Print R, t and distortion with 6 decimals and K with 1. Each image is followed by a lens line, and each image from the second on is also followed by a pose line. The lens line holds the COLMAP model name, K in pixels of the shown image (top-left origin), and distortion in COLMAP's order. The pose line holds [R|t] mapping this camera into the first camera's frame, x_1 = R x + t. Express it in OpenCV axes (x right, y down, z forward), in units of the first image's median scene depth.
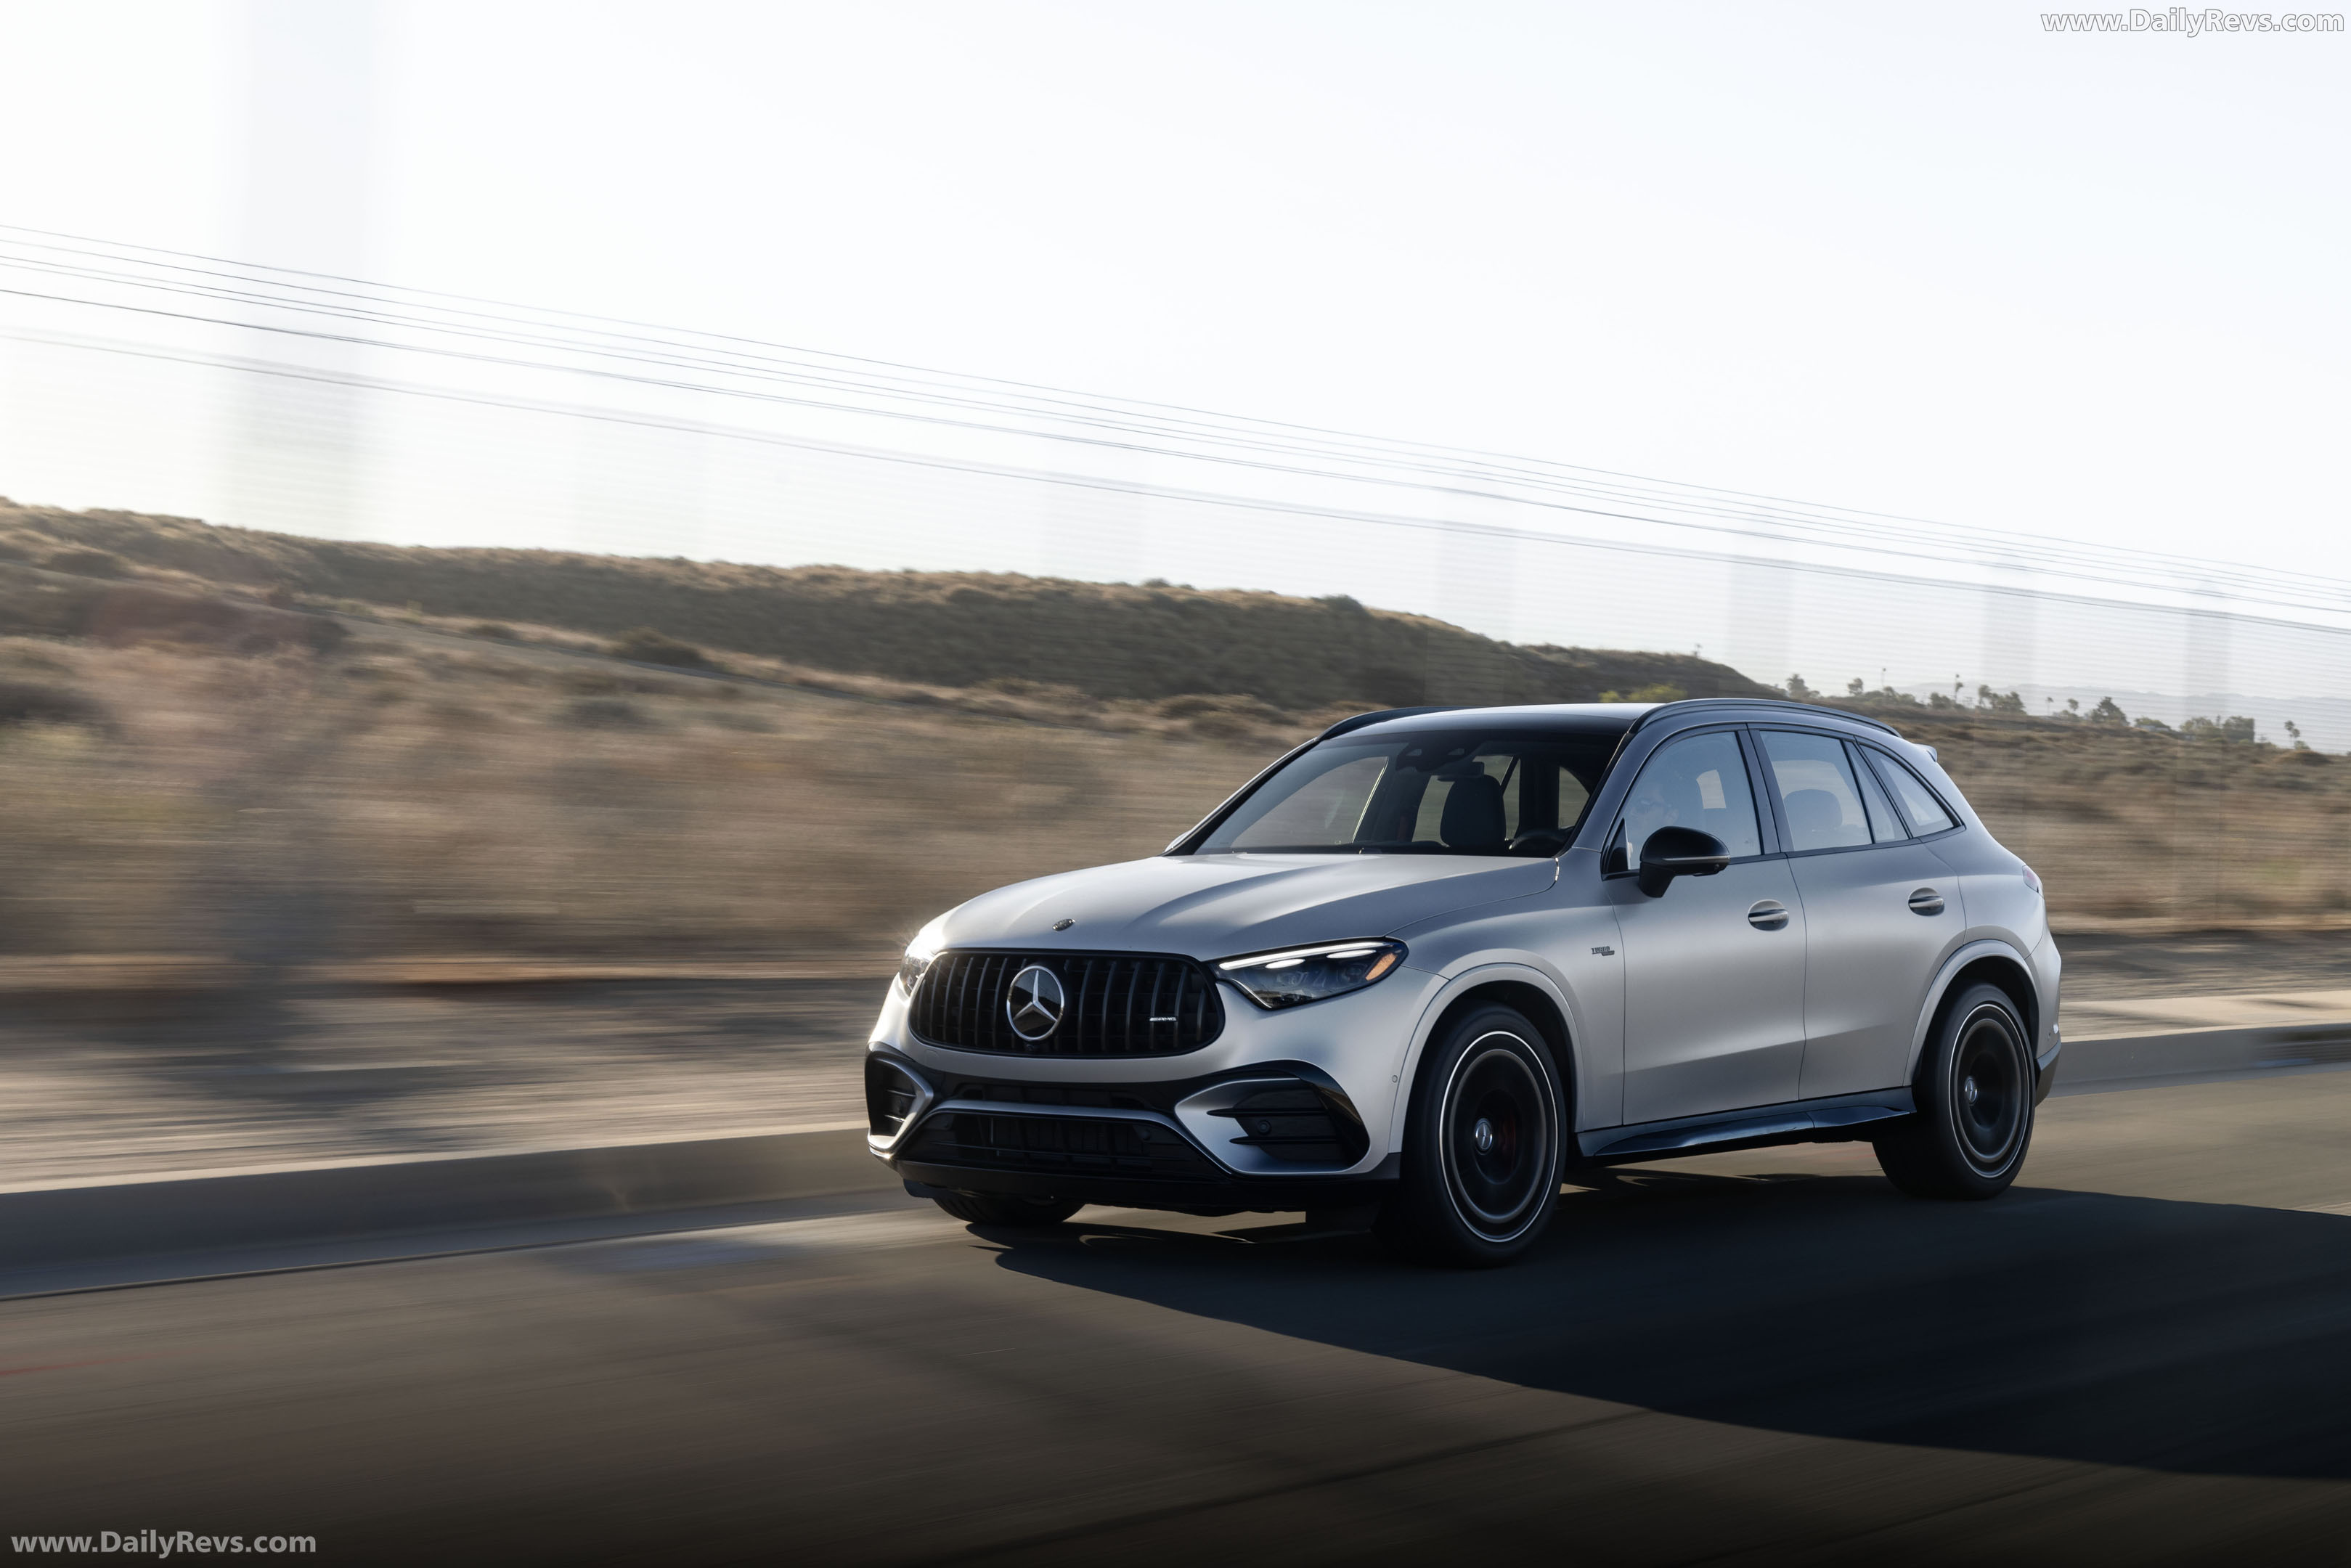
lens RADIAL K [[3695.6, 0, 1175.5], [0, 3695.6, 784.0], [0, 0, 1]] dist [-0.016503, -0.012159]
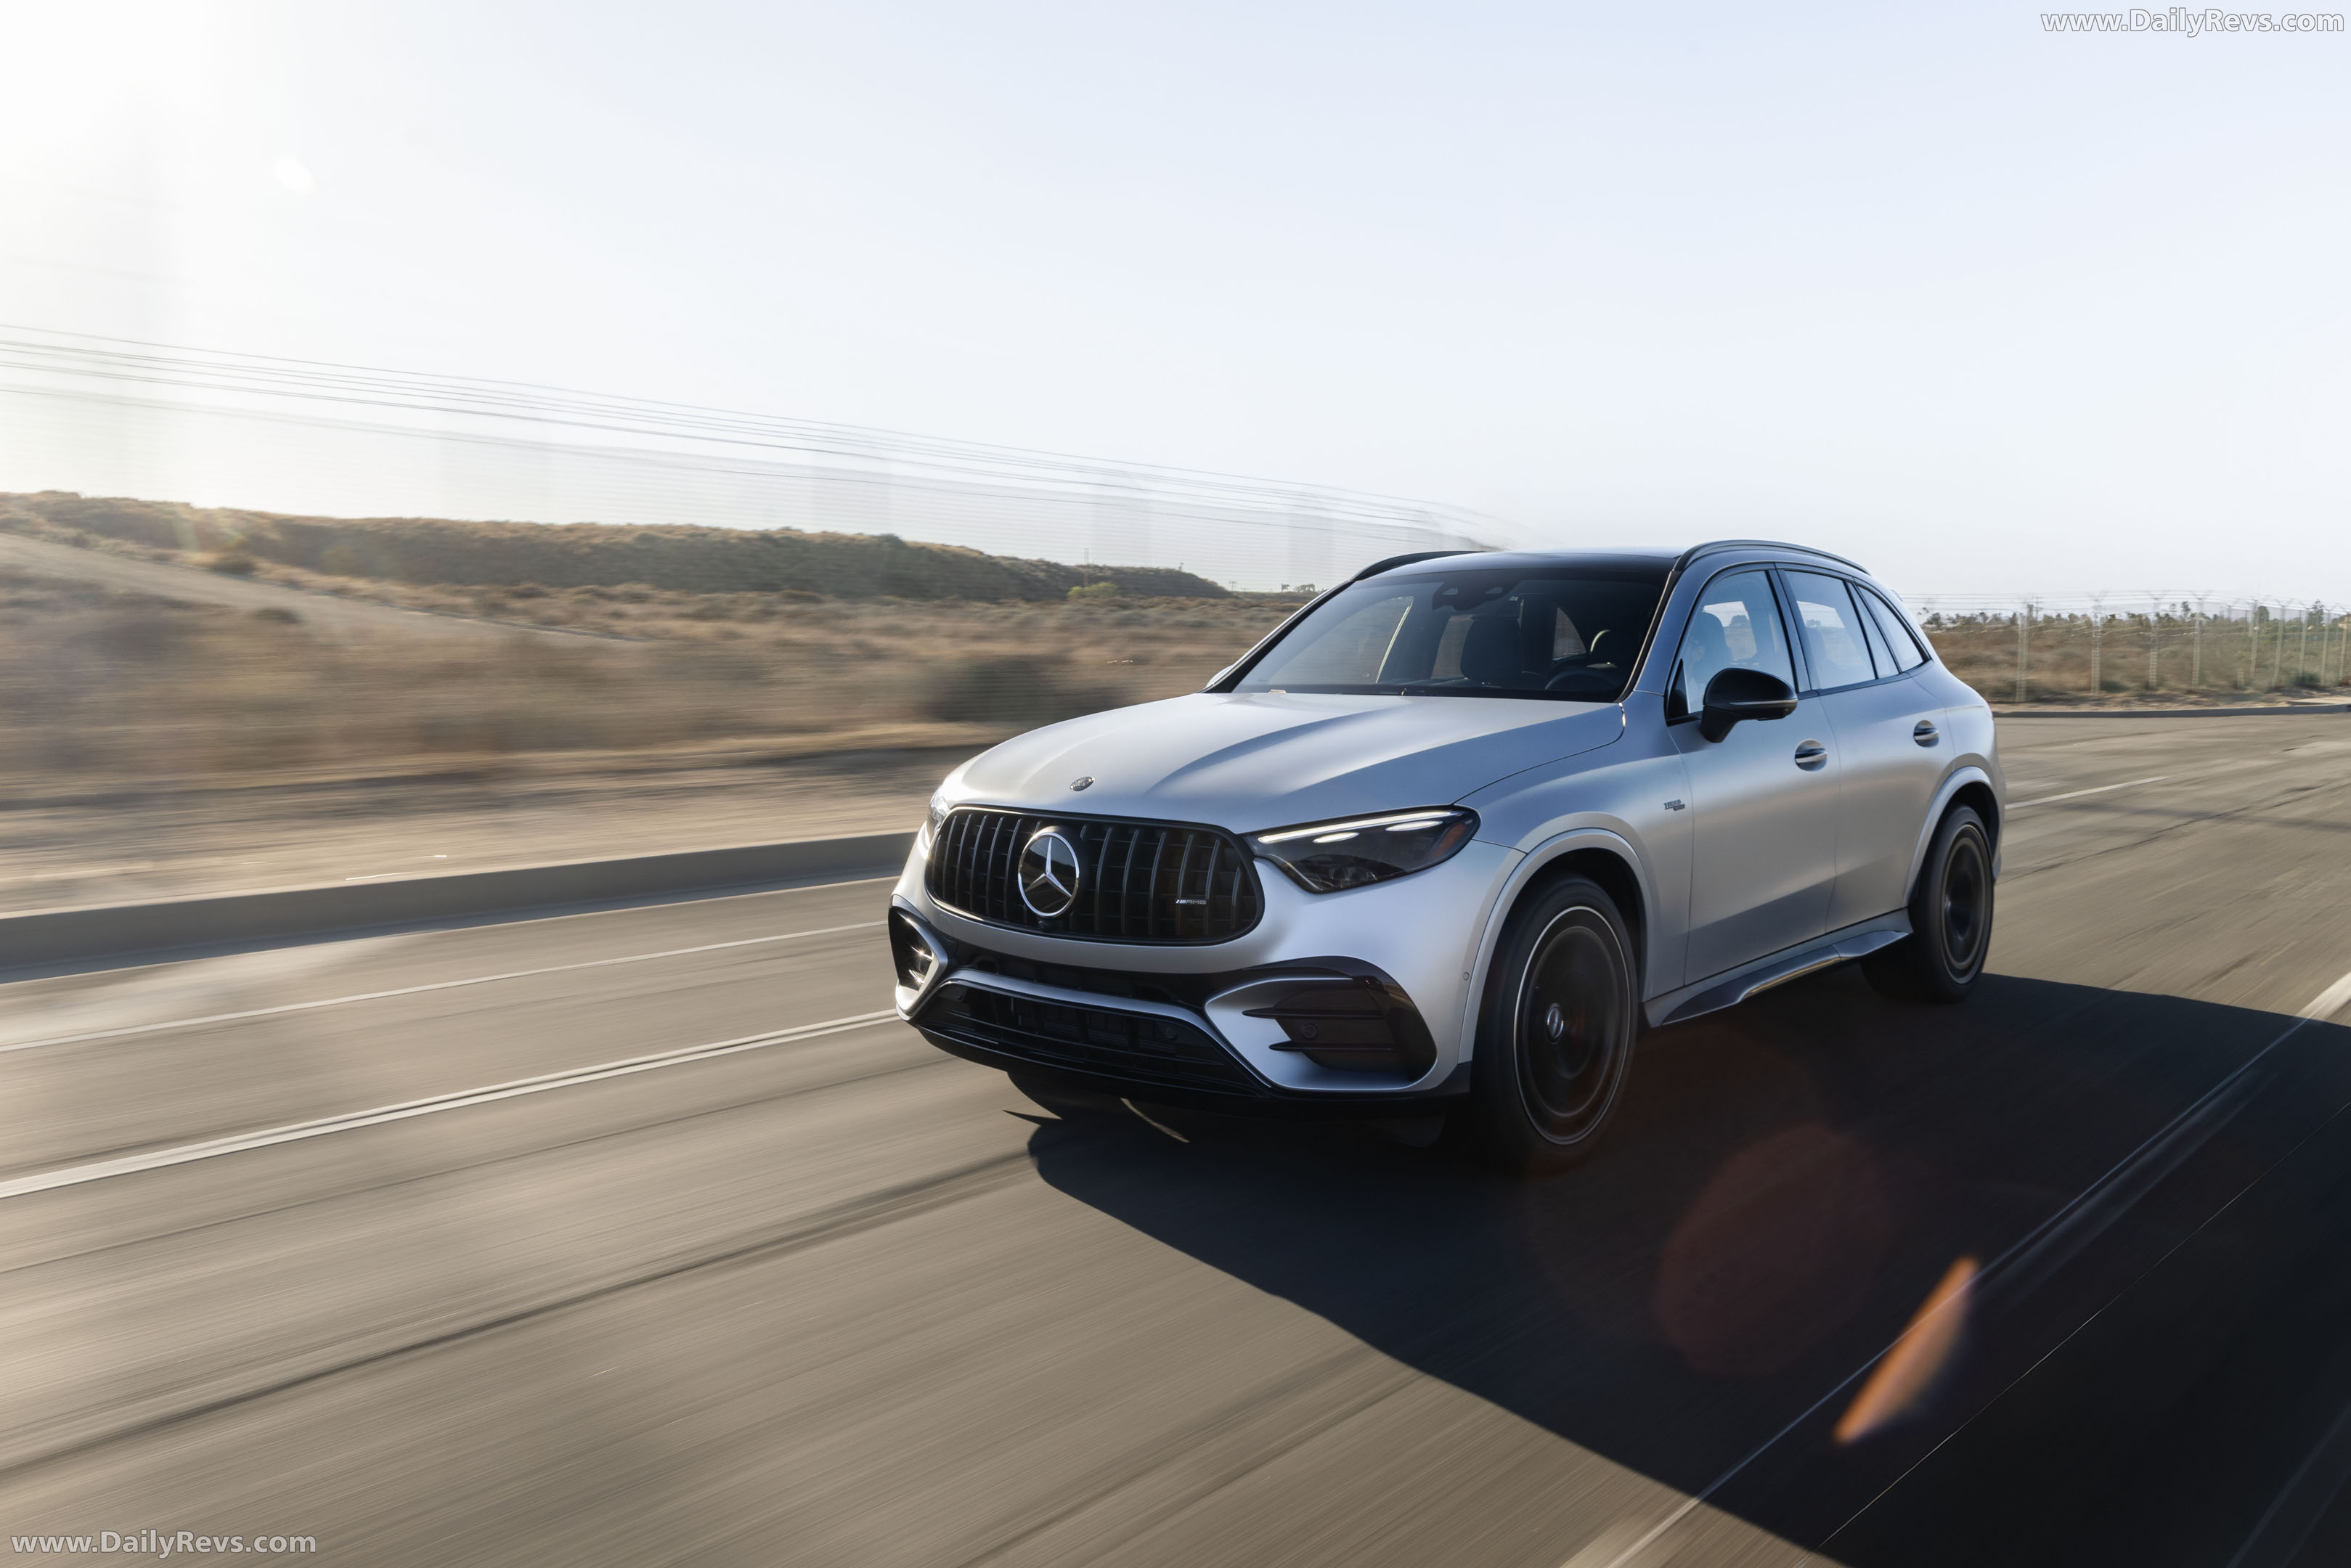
lens RADIAL K [[1753.5, 0, 1175.5], [0, 1753.5, 784.0], [0, 0, 1]] dist [0.008616, 0.001338]
pose [[0.999358, 0.004935, -0.035481, 0.006877], [-0.001547, 0.995487, 0.094883, -0.001550], [0.035789, -0.094767, 0.994856, 0.578129]]
